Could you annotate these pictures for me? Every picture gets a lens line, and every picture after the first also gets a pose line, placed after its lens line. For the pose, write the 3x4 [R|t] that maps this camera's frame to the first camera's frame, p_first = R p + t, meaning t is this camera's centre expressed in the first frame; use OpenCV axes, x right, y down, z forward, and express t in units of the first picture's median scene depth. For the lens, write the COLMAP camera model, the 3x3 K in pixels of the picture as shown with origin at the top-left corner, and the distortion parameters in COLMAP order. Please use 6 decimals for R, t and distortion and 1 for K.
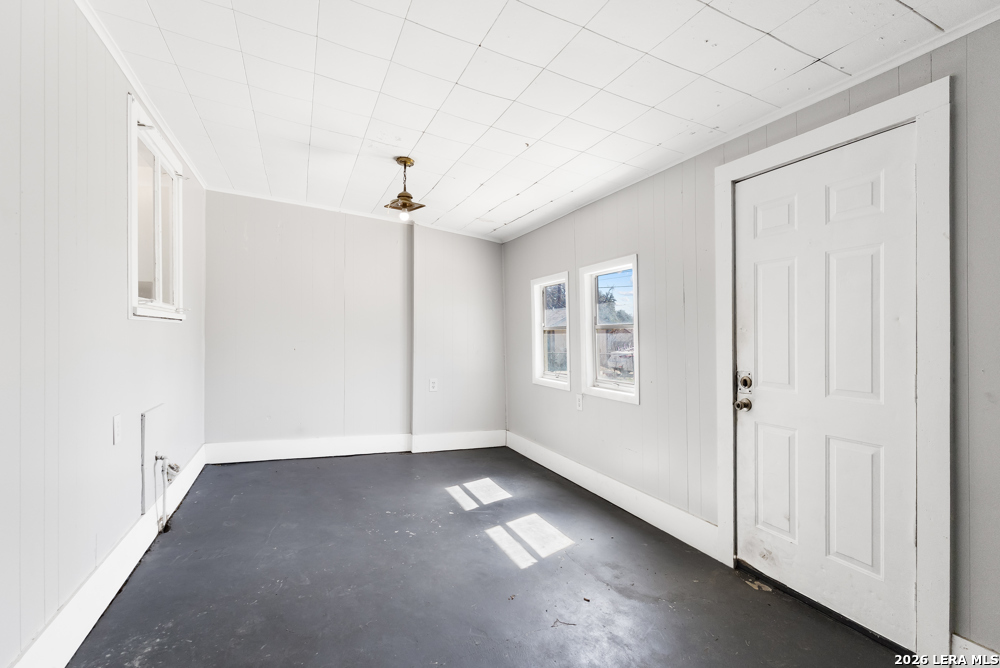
lens RADIAL K [[463.6, 0, 496.3], [0, 463.6, 336.7], [0, 0, 1]] dist [0.005980, 0.003570]
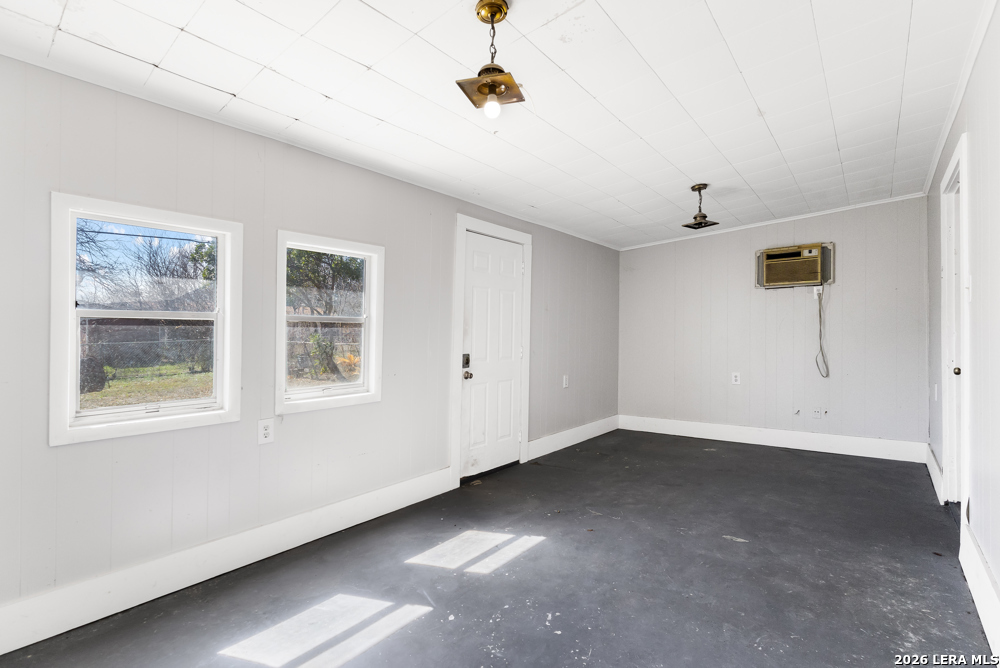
lens RADIAL K [[463.6, 0, 496.0], [0, 463.6, 328.9], [0, 0, 1]] dist [0.005980, 0.003570]
pose [[-0.458132, 0.001915, 0.888882, -0.838944], [-0.003032, 0.999988, -0.003717, -0.003446], [-0.888879, -0.004398, -0.458121, 1.528356]]
